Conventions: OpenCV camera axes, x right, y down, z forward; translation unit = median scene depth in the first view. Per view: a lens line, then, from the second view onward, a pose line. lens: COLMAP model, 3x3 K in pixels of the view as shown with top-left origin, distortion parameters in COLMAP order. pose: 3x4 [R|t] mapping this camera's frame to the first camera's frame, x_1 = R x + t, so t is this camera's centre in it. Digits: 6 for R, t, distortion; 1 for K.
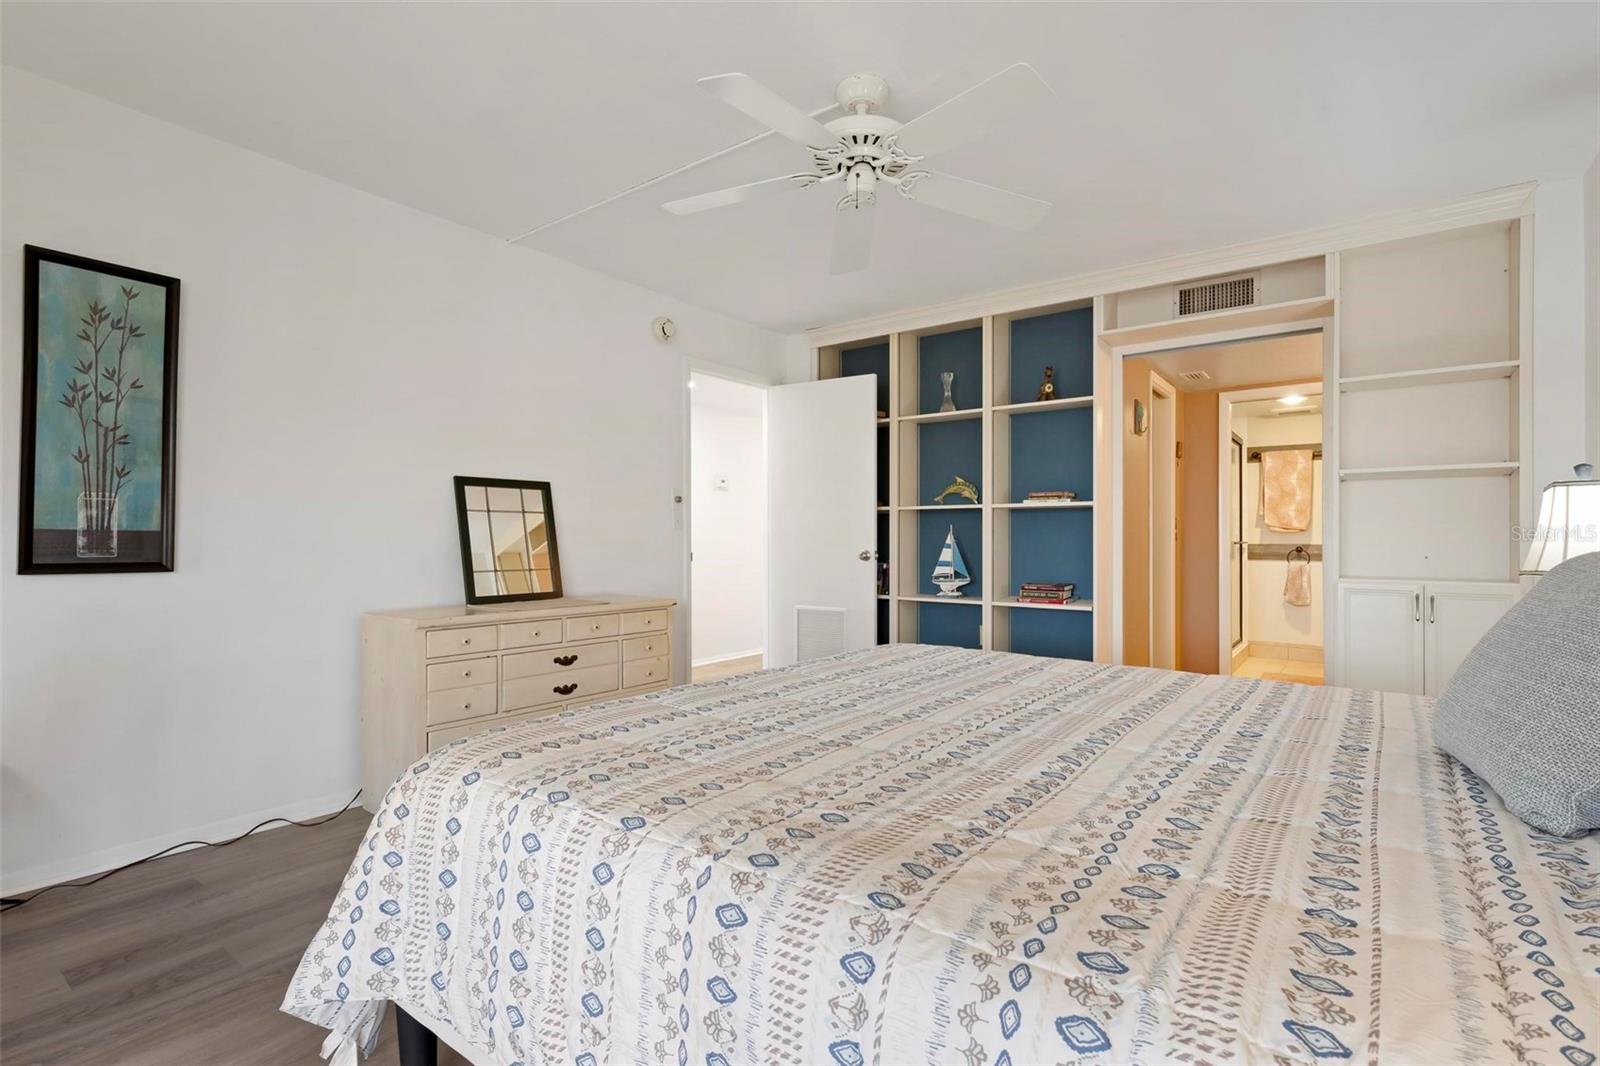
lens RADIAL K [[774.2, 0, 800.0], [0, 774.2, 533.0], [0, 0, 1]] dist [0.025397, 0.000002]
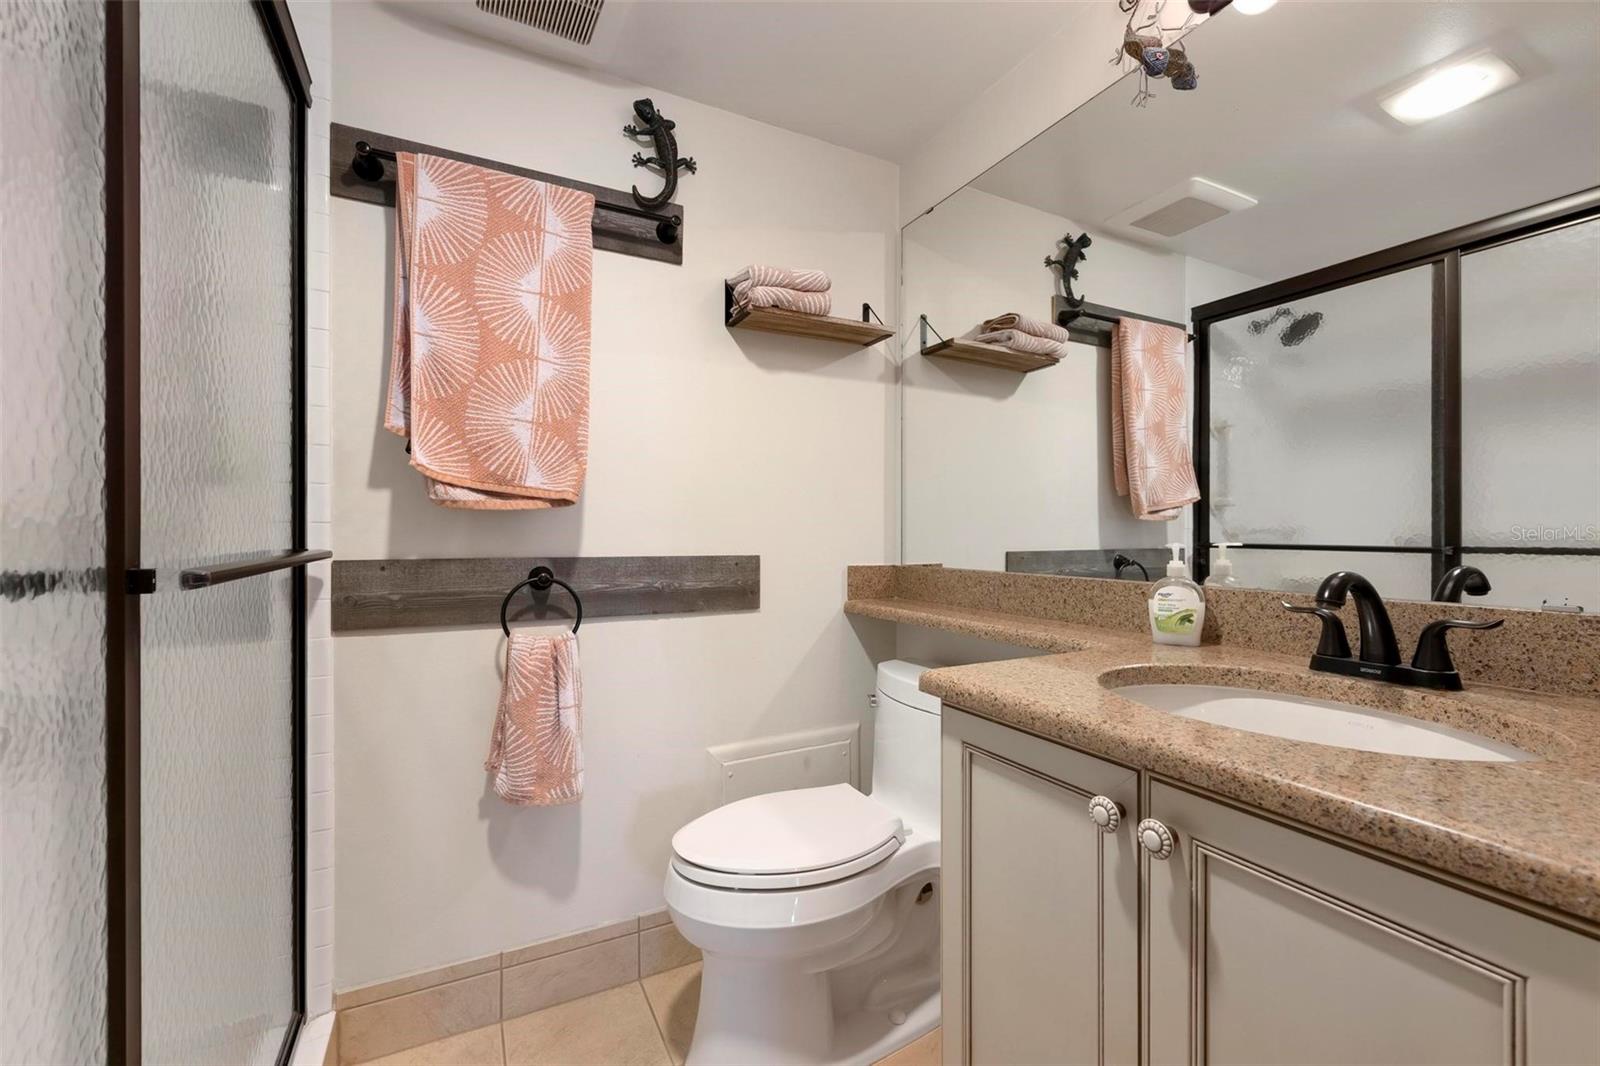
lens RADIAL K [[649.3, 0, 800.0], [0, 649.3, 533.0], [0, 0, 1]] dist [0.000199, -0.000137]
pose [[0.435384, -0.003416, 0.900239, 0.480837], [-0.007196, 0.999948, 0.007274, 0.003936], [-0.900216, -0.009645, 0.435336, 0.827268]]
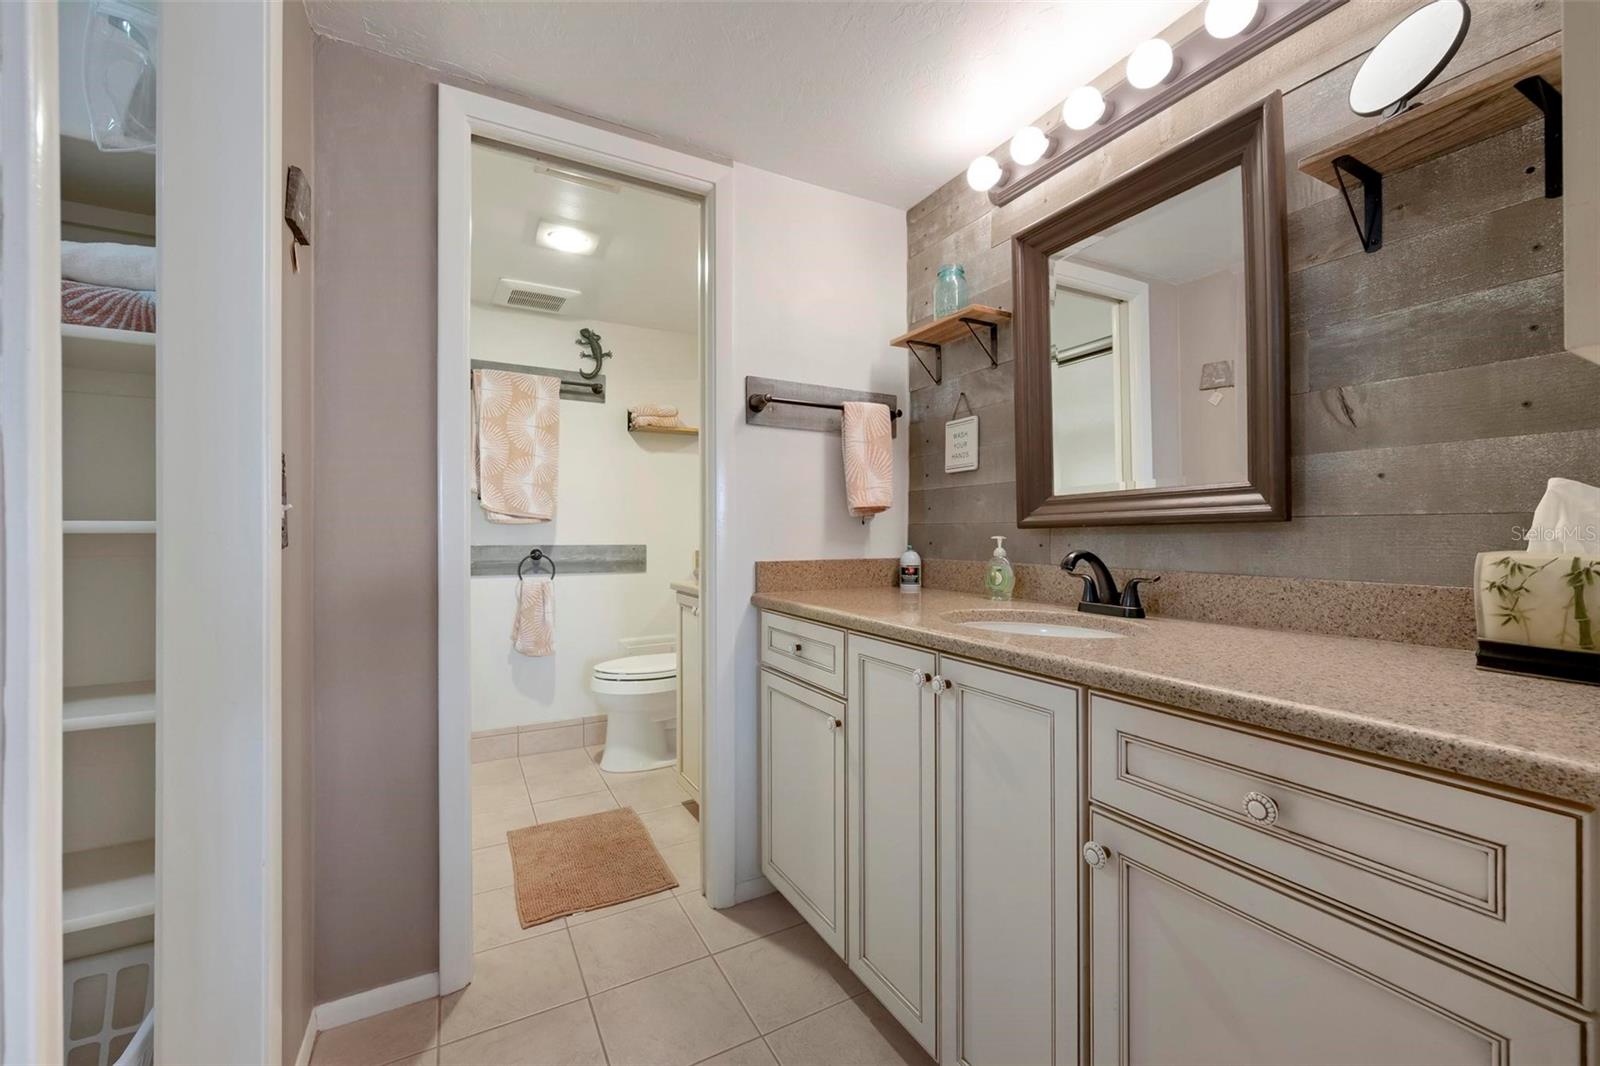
lens RADIAL K [[625.9, 0, 800.0], [0, 625.9, 533.0], [0, 0, 1]] dist [0.000755, 0.000004]
pose [[0.414385, -0.003198, 0.910096, 0.307874], [-0.005219, 0.999969, 0.005889, 0.001972], [-0.910087, -0.007190, 0.414355, 0.640988]]
